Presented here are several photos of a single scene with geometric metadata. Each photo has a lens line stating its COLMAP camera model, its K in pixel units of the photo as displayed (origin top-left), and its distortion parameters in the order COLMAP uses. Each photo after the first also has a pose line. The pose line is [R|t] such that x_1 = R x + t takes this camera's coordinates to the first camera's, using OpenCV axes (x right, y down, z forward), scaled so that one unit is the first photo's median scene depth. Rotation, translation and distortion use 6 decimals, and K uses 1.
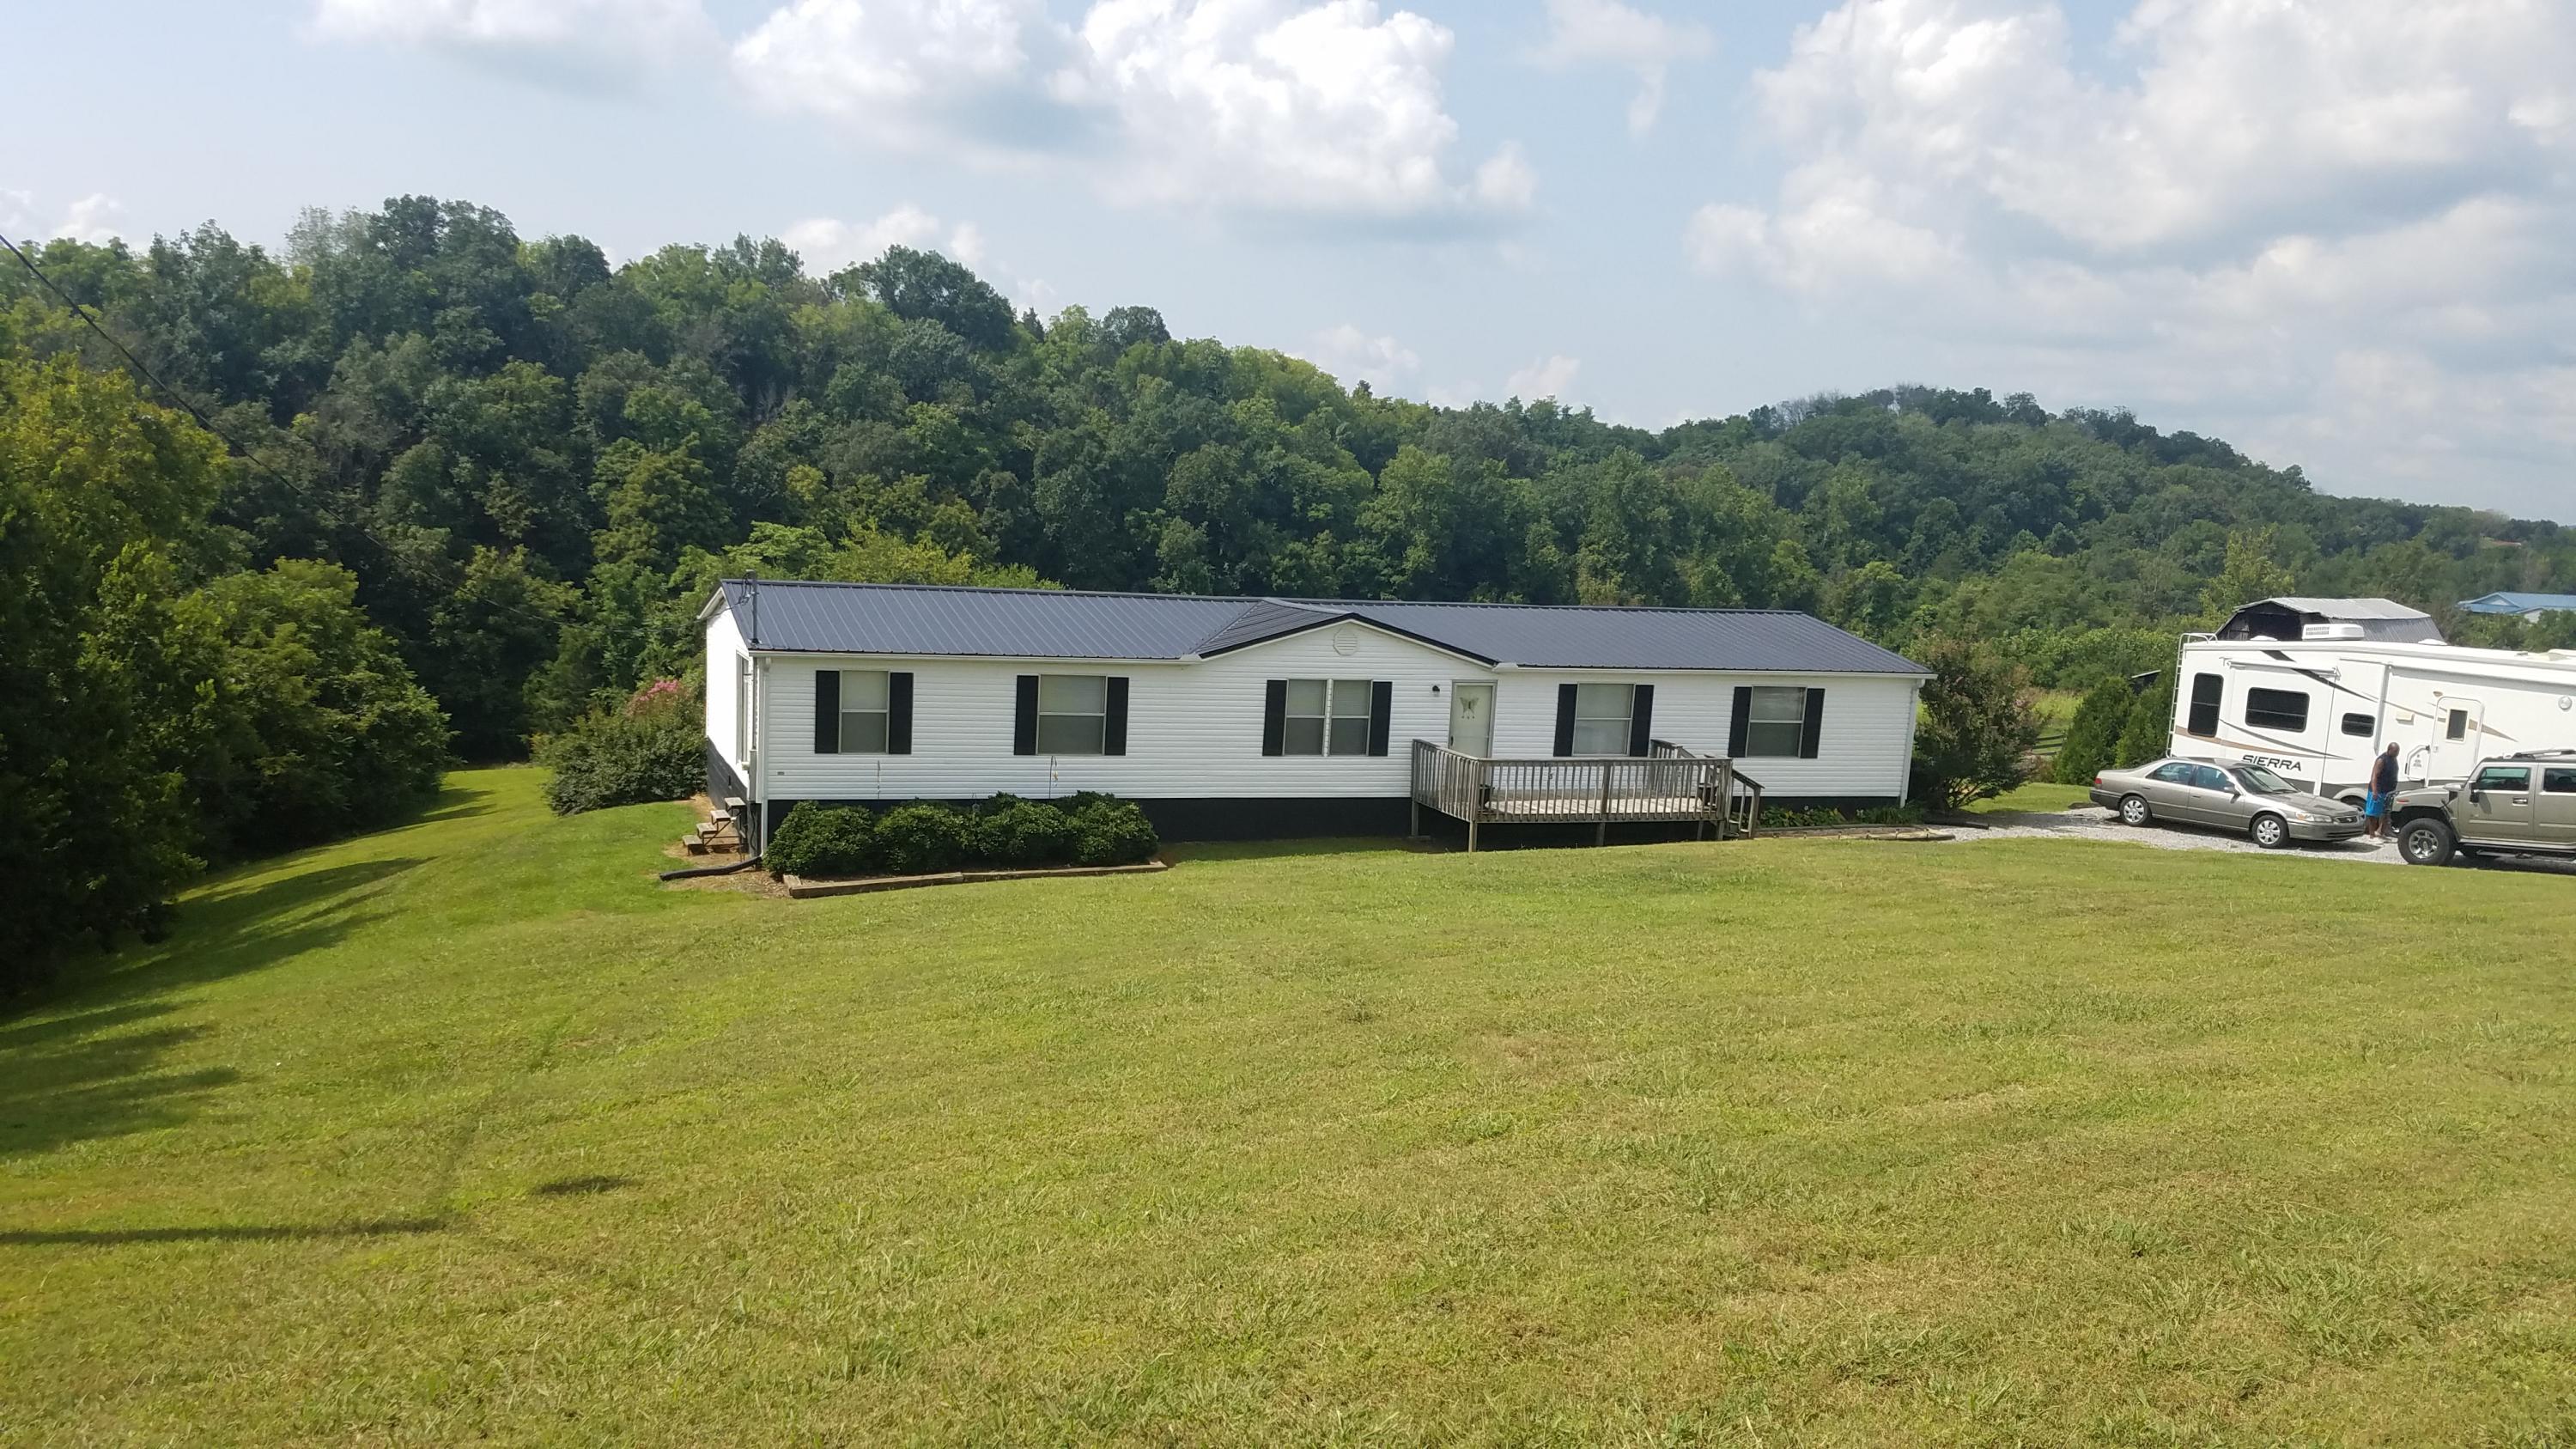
lens RADIAL K [[1728.9, 0, 1228.5], [0, 1728.9, 782.4], [0, 0, 1]] dist [0.075575, -0.125590]
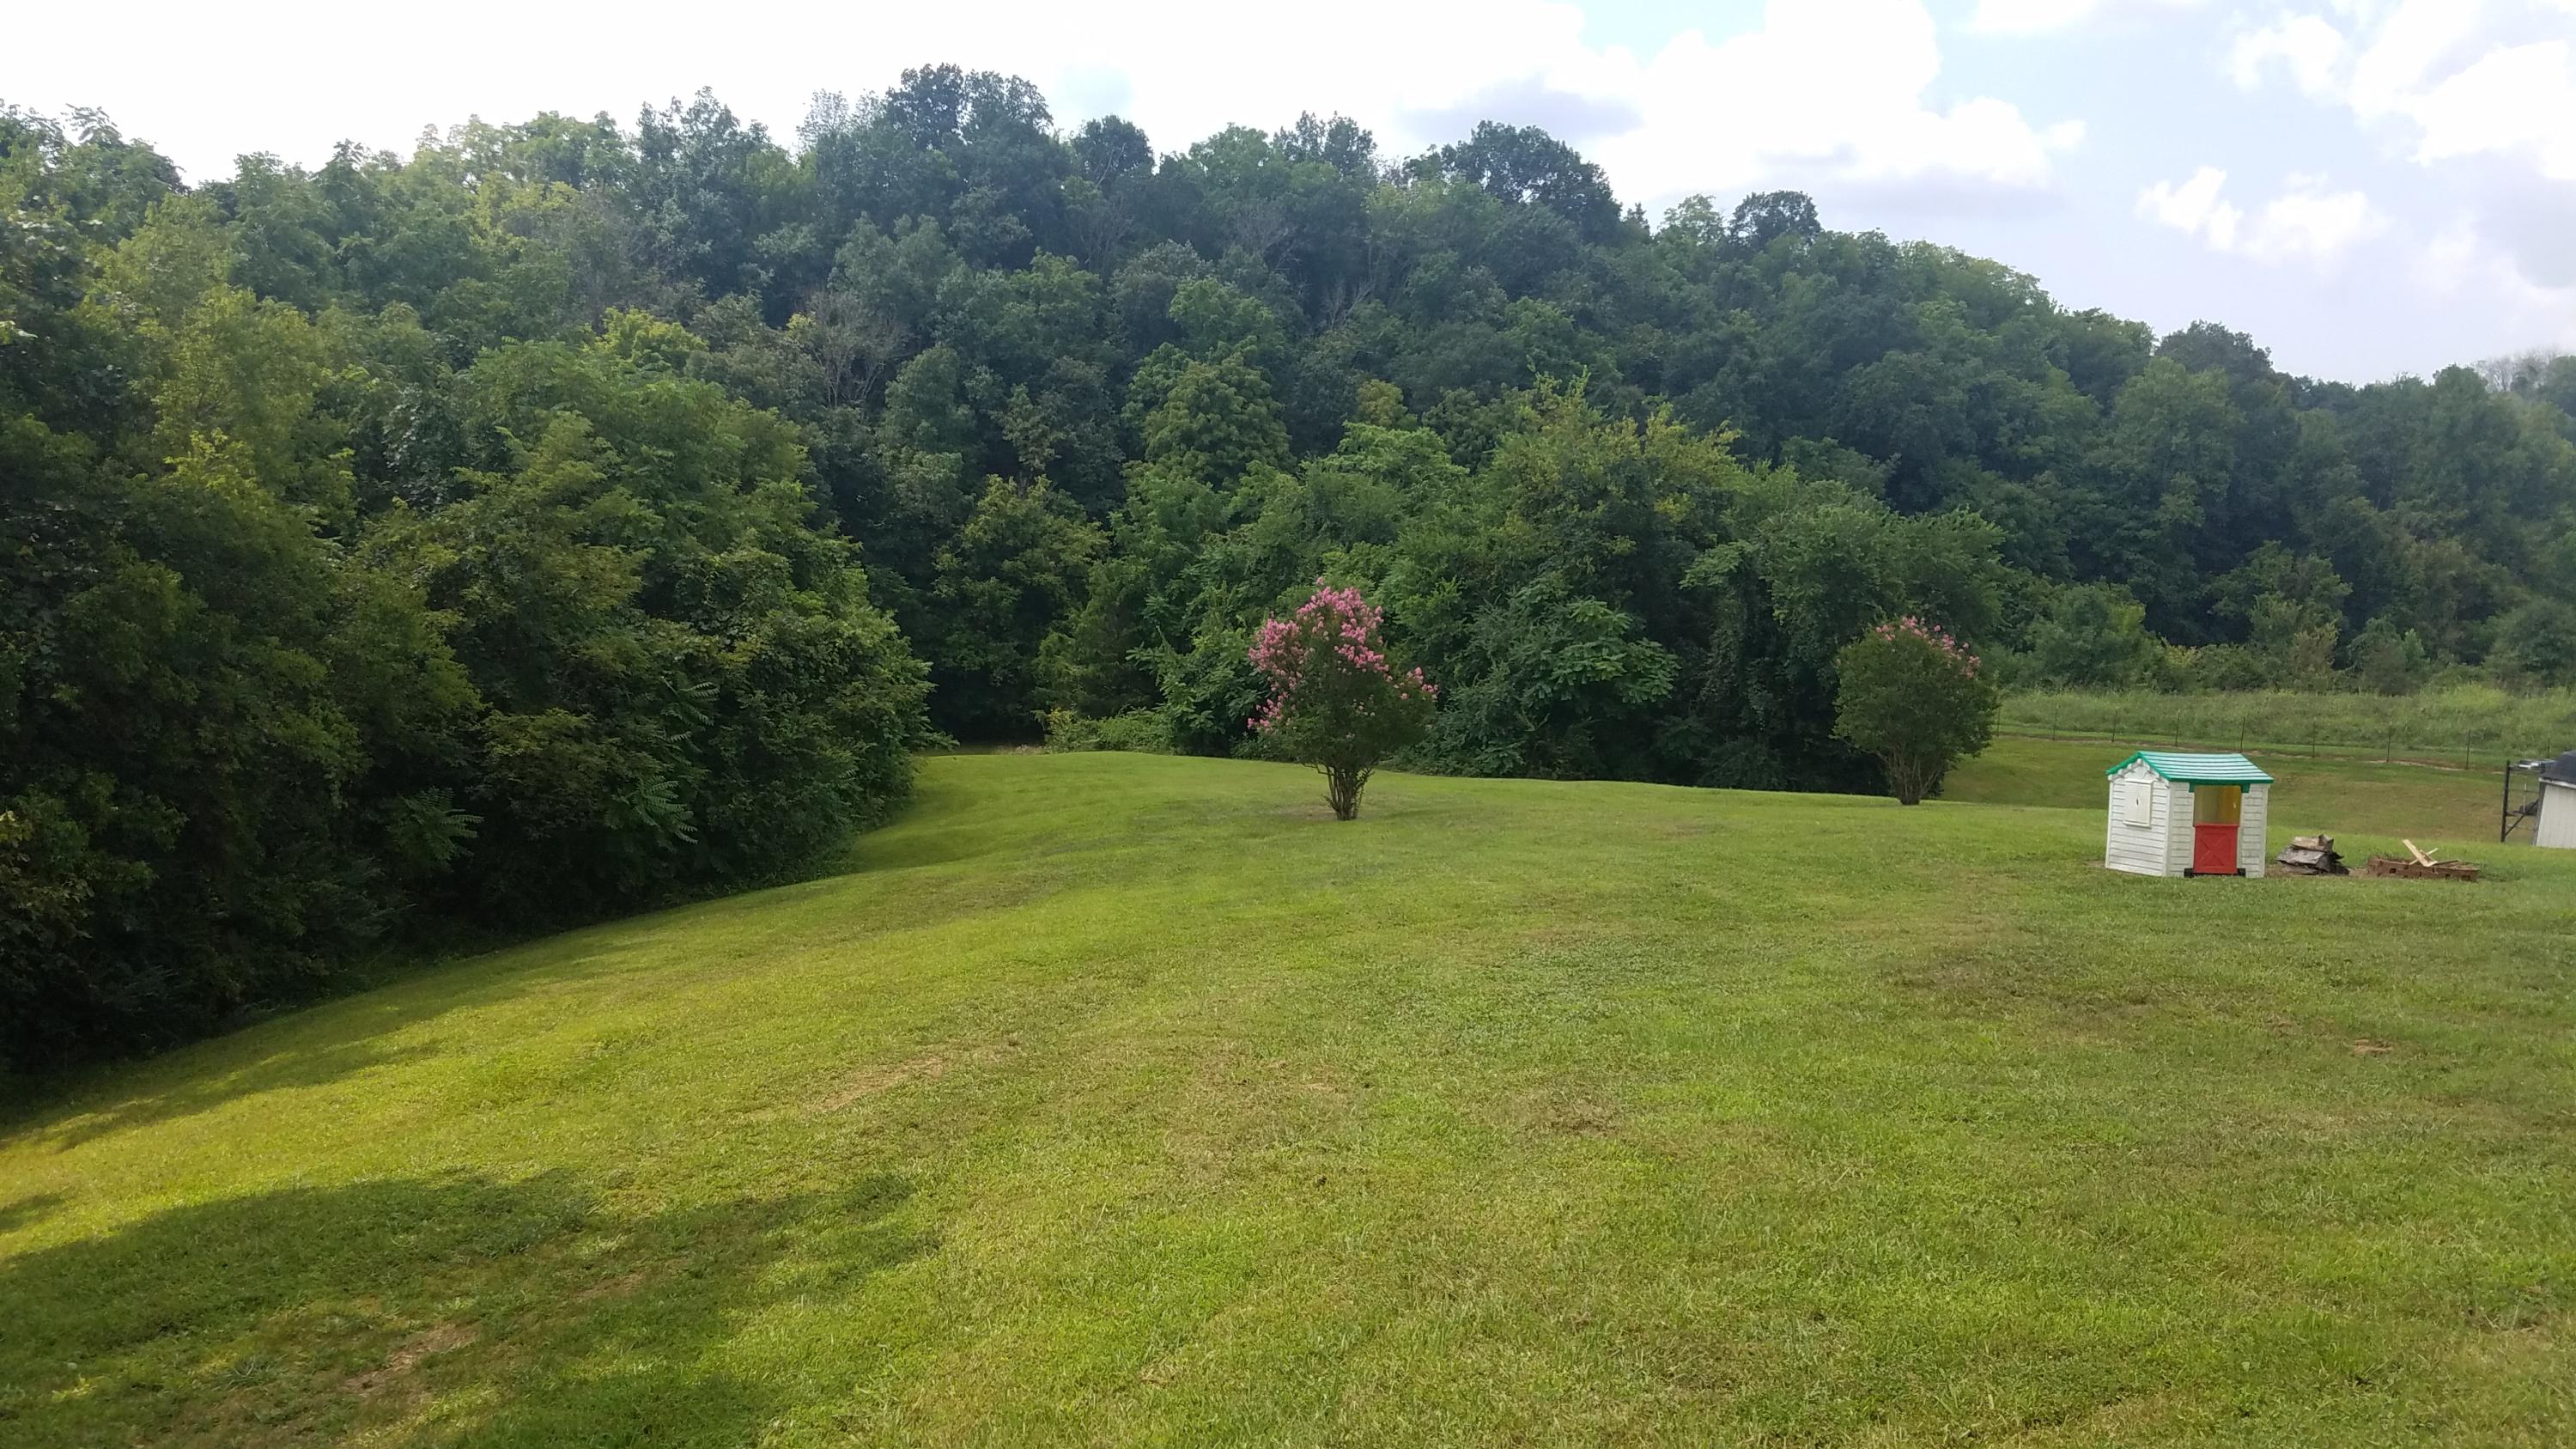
lens RADIAL K [[1918.8, 0, 1295.7], [0, 1918.8, 805.2], [0, 0, 1]] dist [0.172354, -0.272374]
pose [[0.968651, 0.041875, -0.244871, -0.121928], [-0.039588, 0.999114, 0.014258, -0.003470], [0.245251, -0.004117, 0.969451, 0.295074]]
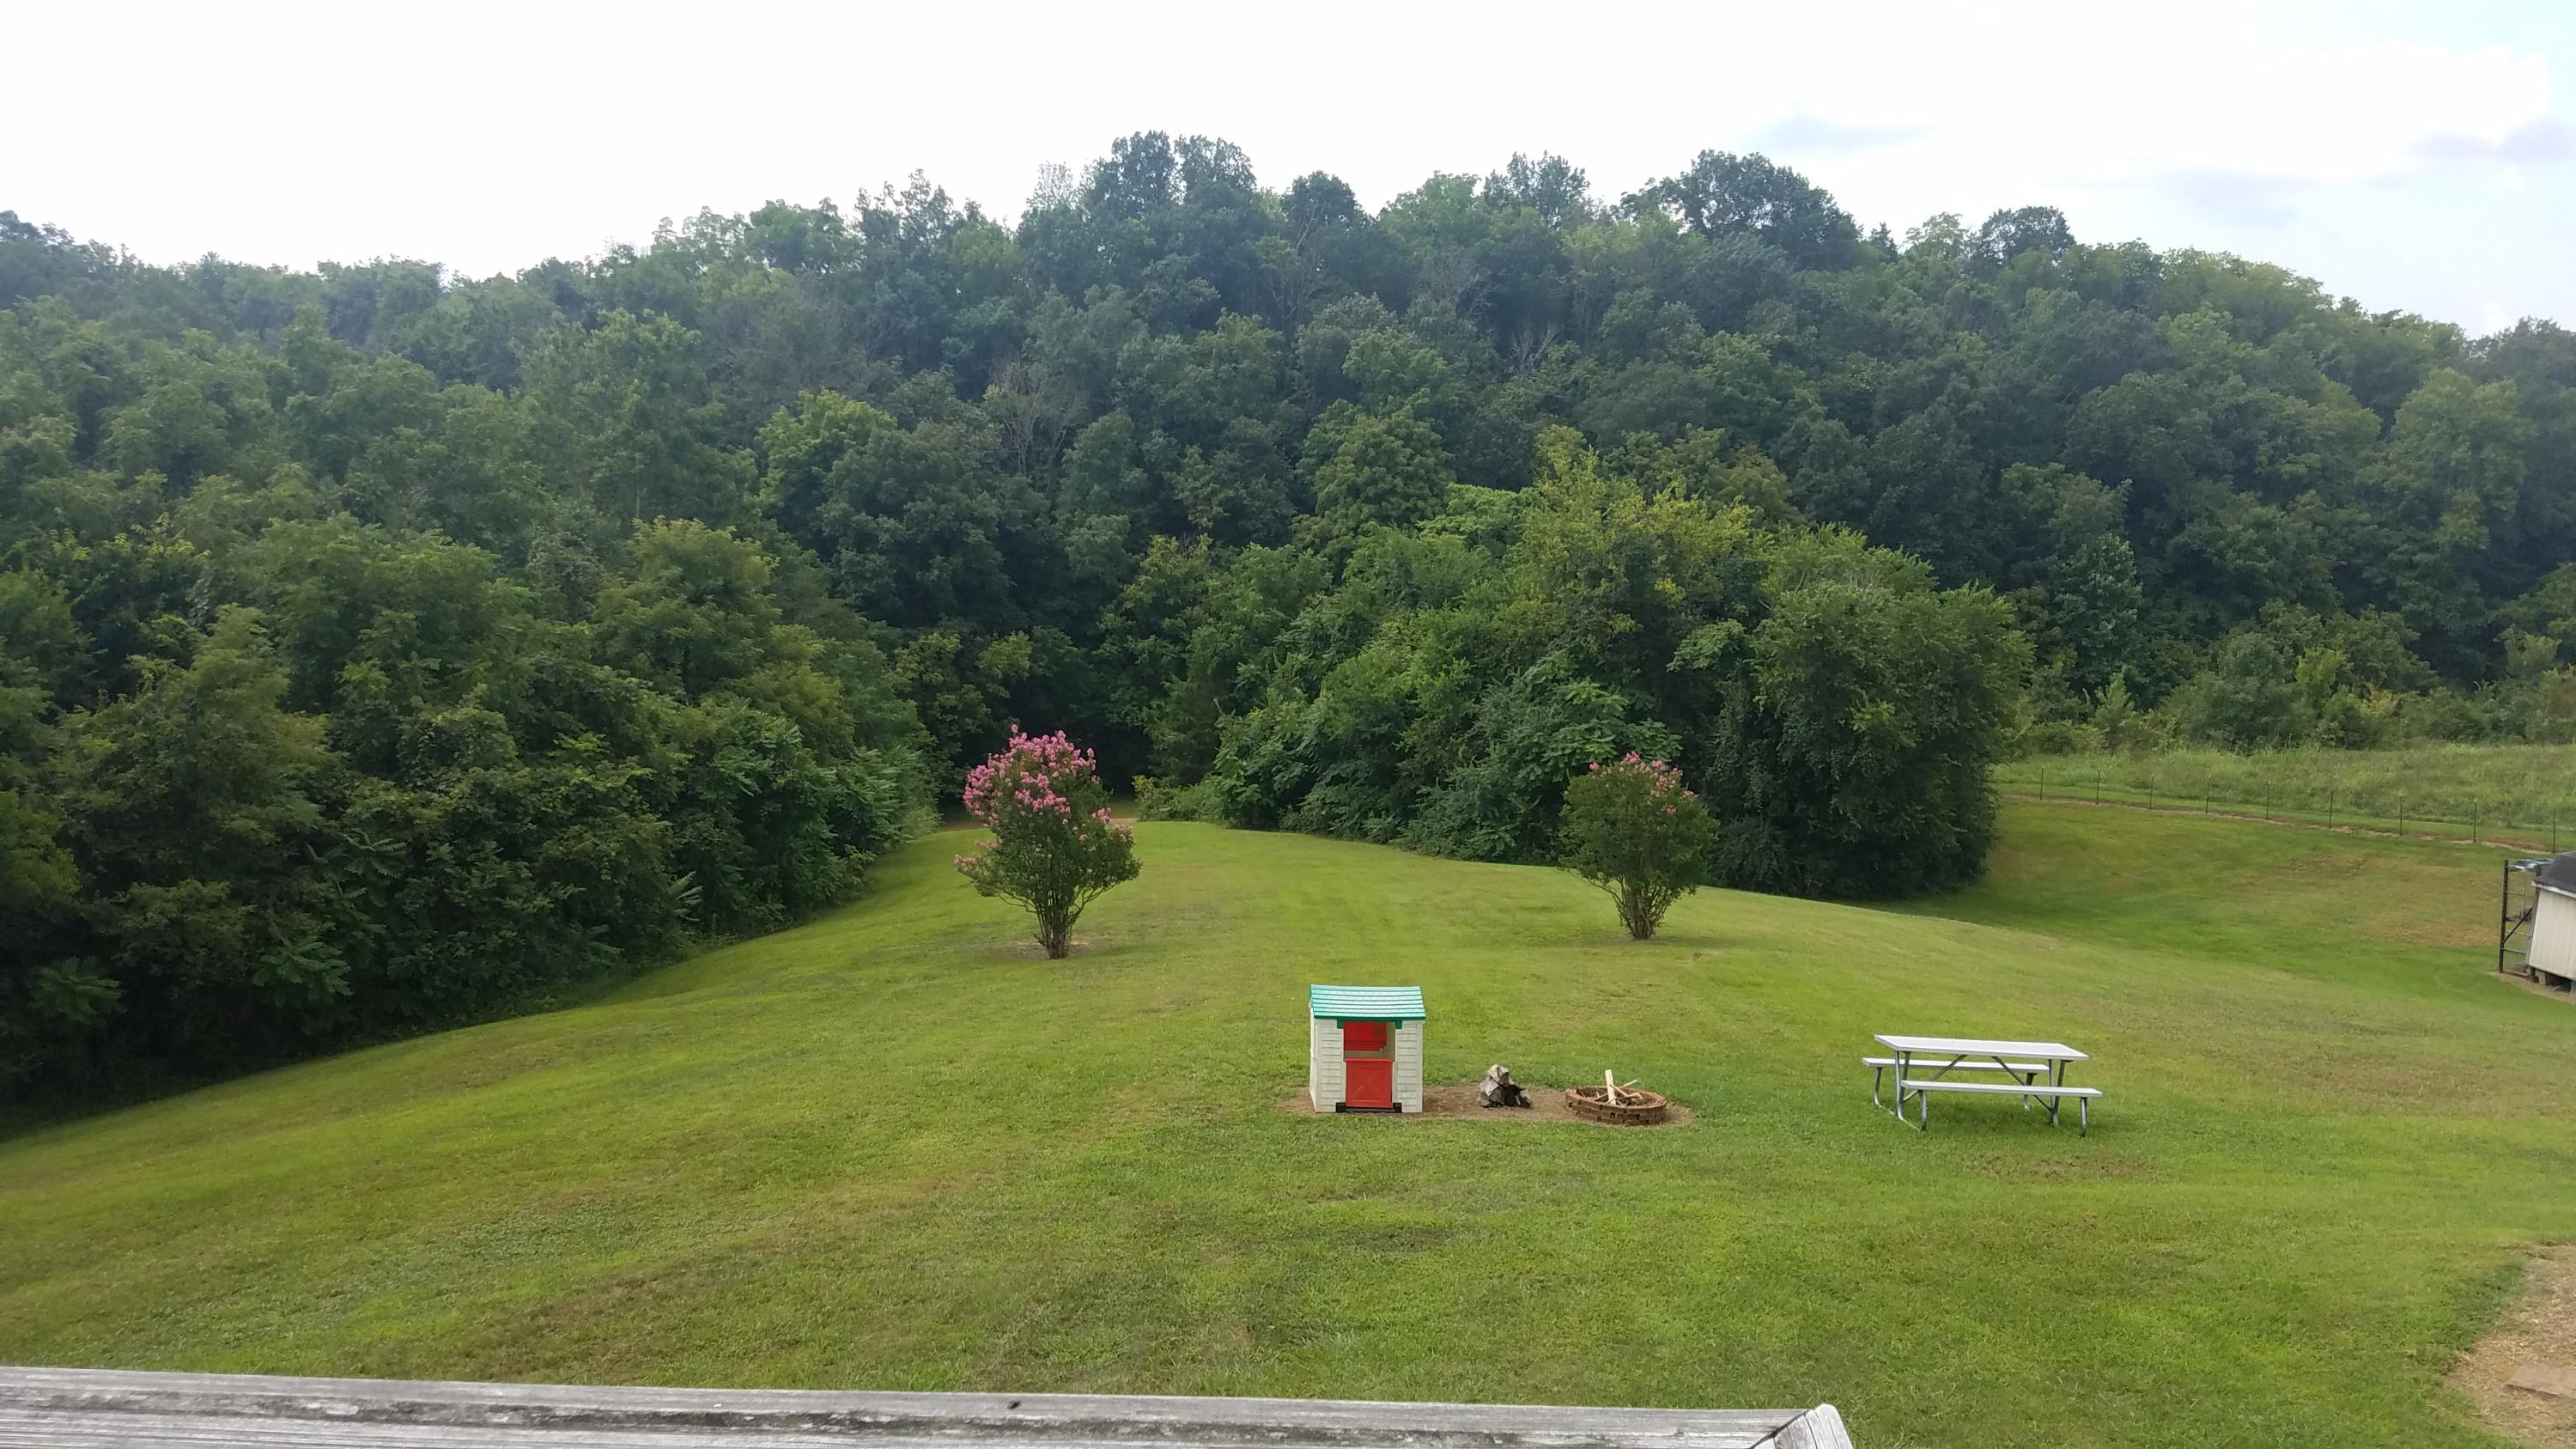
lens RADIAL K [[1918.8, 0, 1295.7], [0, 1918.8, 805.2], [0, 0, 1]] dist [0.172354, -0.272374]
pose [[0.921617, 0.035602, -0.386463, -0.024153], [-0.036101, 0.999330, 0.005970, -0.026709], [0.386417, 0.008450, 0.922285, 0.318741]]
